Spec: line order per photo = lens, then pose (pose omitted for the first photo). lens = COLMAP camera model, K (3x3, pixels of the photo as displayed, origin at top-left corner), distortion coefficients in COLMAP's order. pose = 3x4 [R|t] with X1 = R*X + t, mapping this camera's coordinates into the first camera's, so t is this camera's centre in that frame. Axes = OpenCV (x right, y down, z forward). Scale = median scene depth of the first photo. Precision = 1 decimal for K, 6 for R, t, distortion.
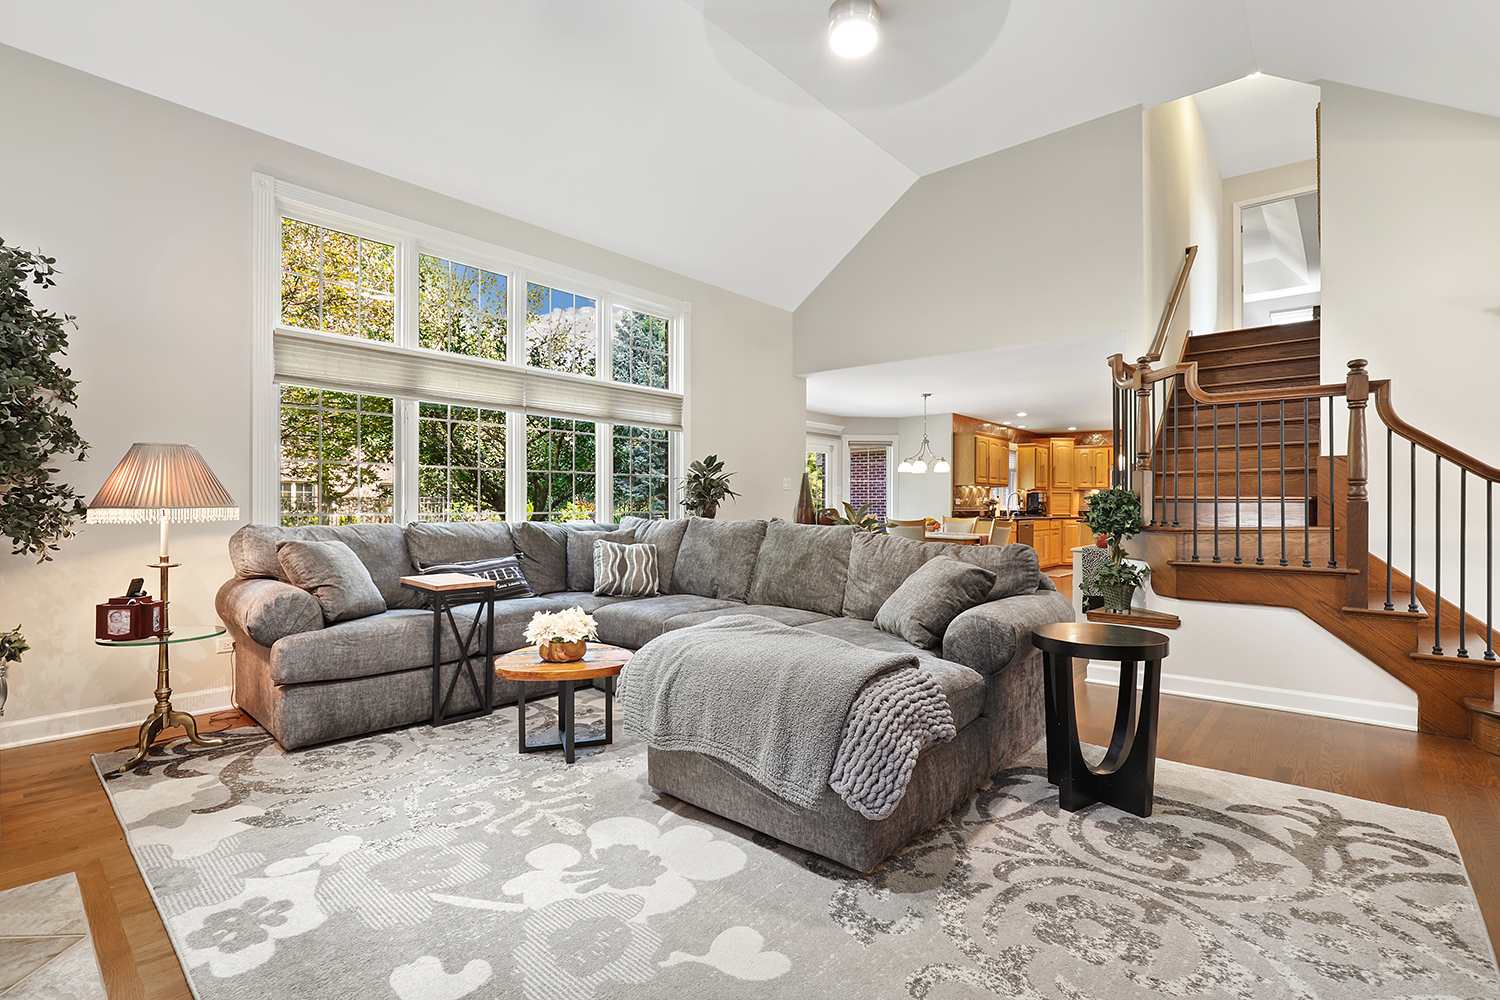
lens RADIAL K [[685.4, 0, 748.2], [0, 685.4, 505.8], [0, 0, 1]] dist [-0.013931, 0.003919]
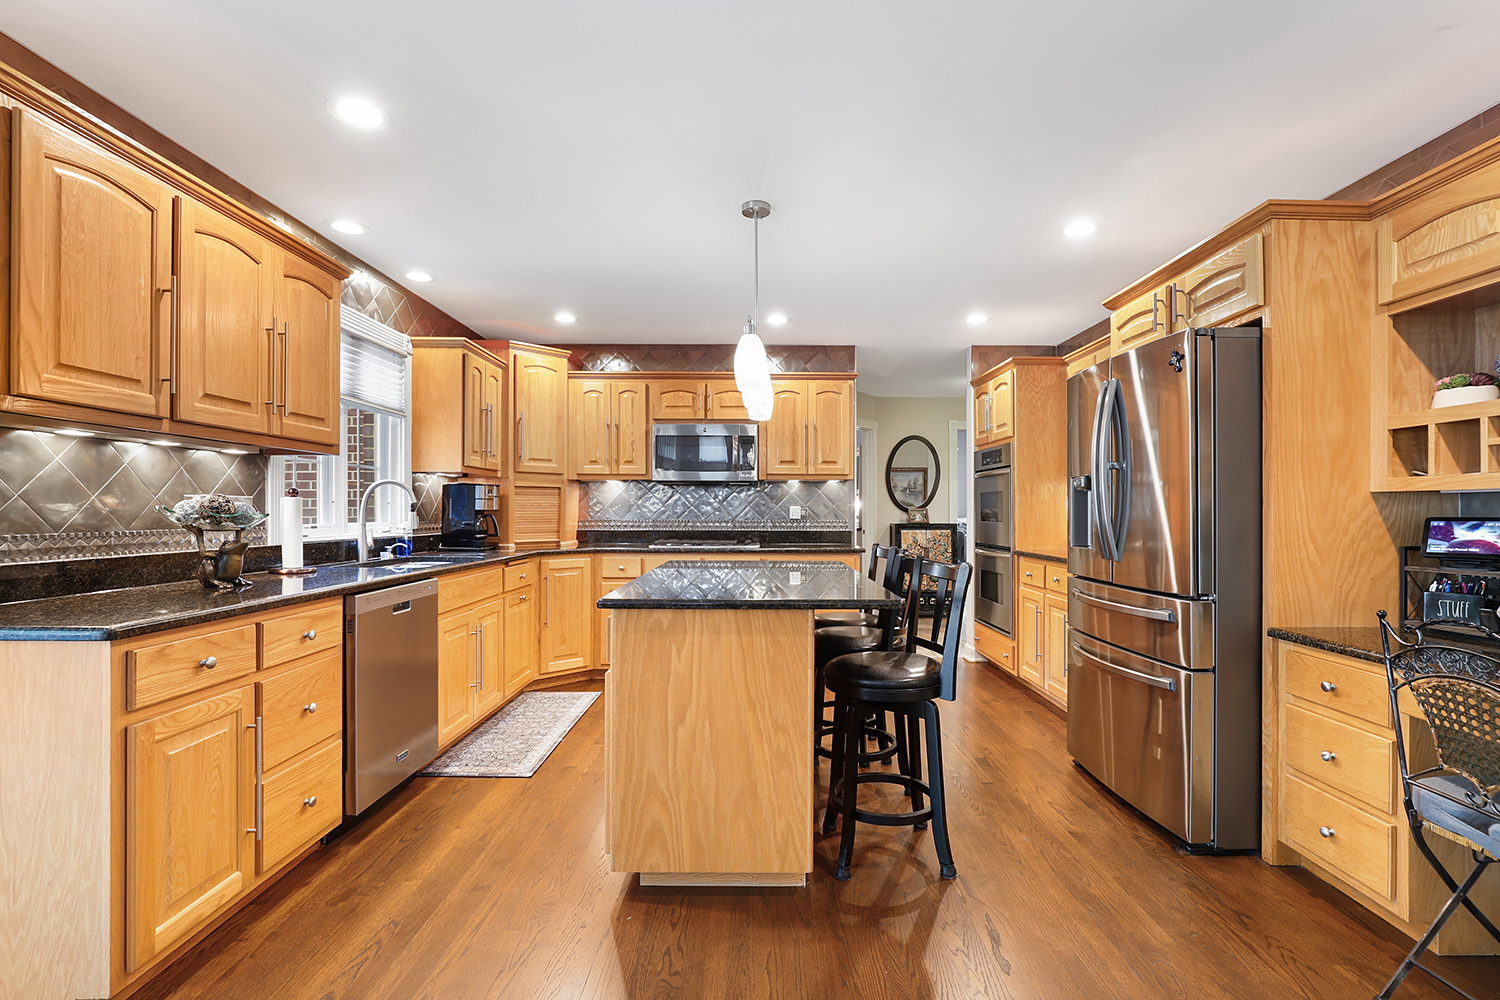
lens RADIAL K [[685.4, 0, 751.5], [0, 685.4, 509.3], [0, 0, 1]] dist [-0.013931, 0.003919]
pose [[0.748920, -0.003276, 0.662653, 0.304413], [0.004458, 0.999990, -0.000094, -0.005658], [-0.662646, 0.003024, 0.748927, 0.656326]]
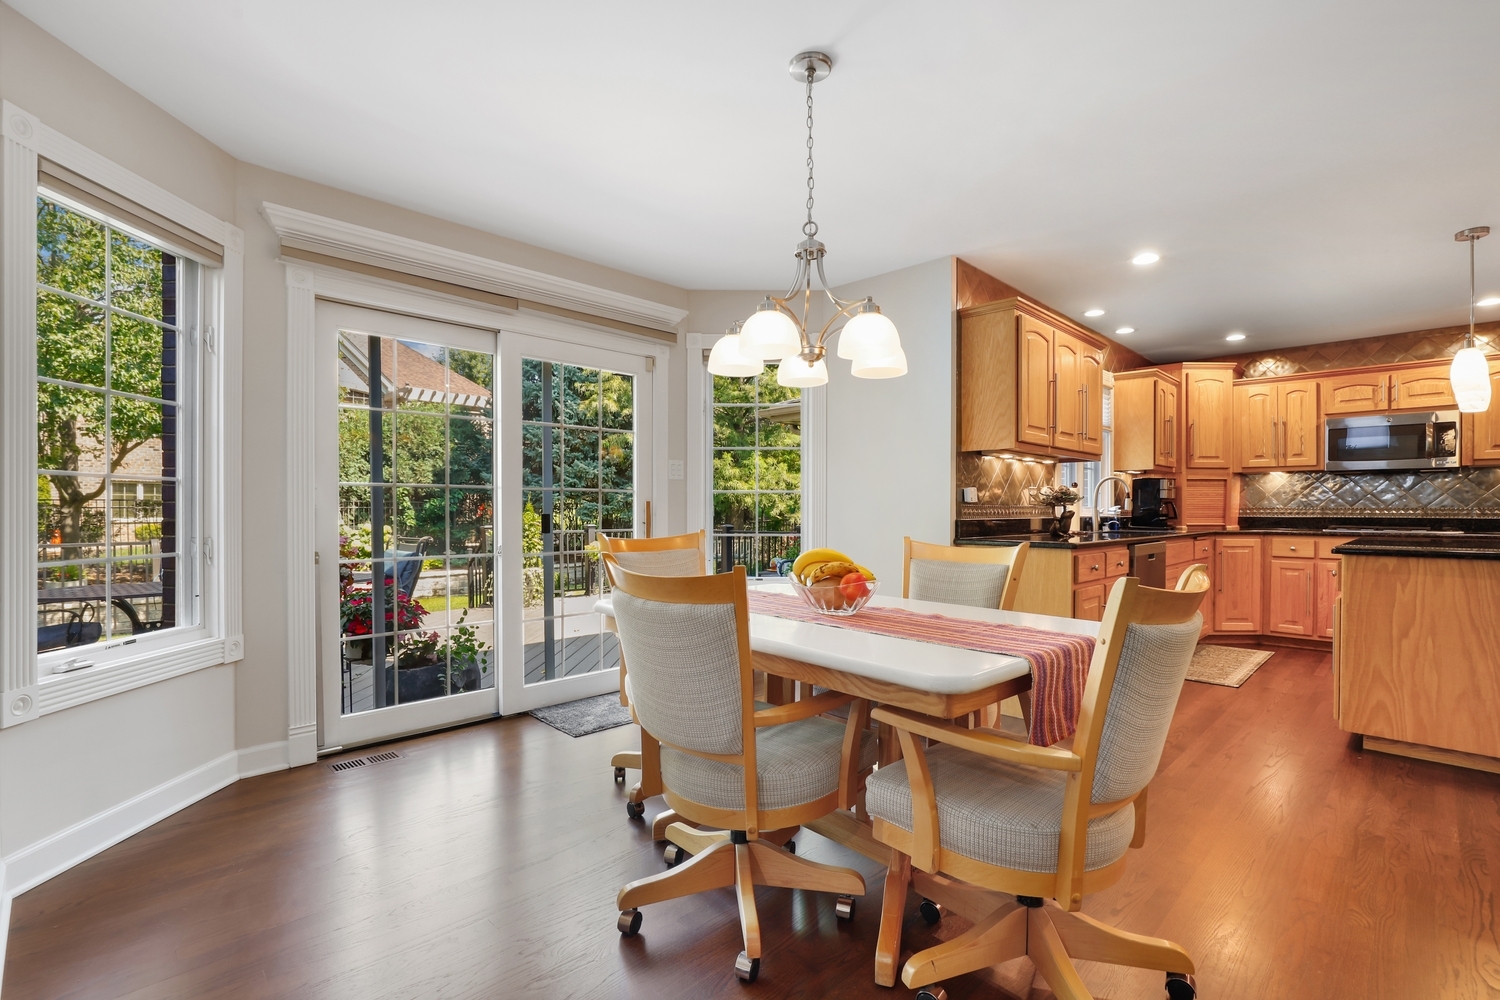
lens RADIAL K [[685.4, 0, 769.1], [0, 685.4, 513.6], [0, 0, 1]] dist [-0.013931, 0.003919]
pose [[0.999241, -0.003638, -0.038782, 0.183571], [0.003787, 0.999986, 0.003777, 0.001885], [0.038768, -0.003921, 0.999241, 0.541858]]
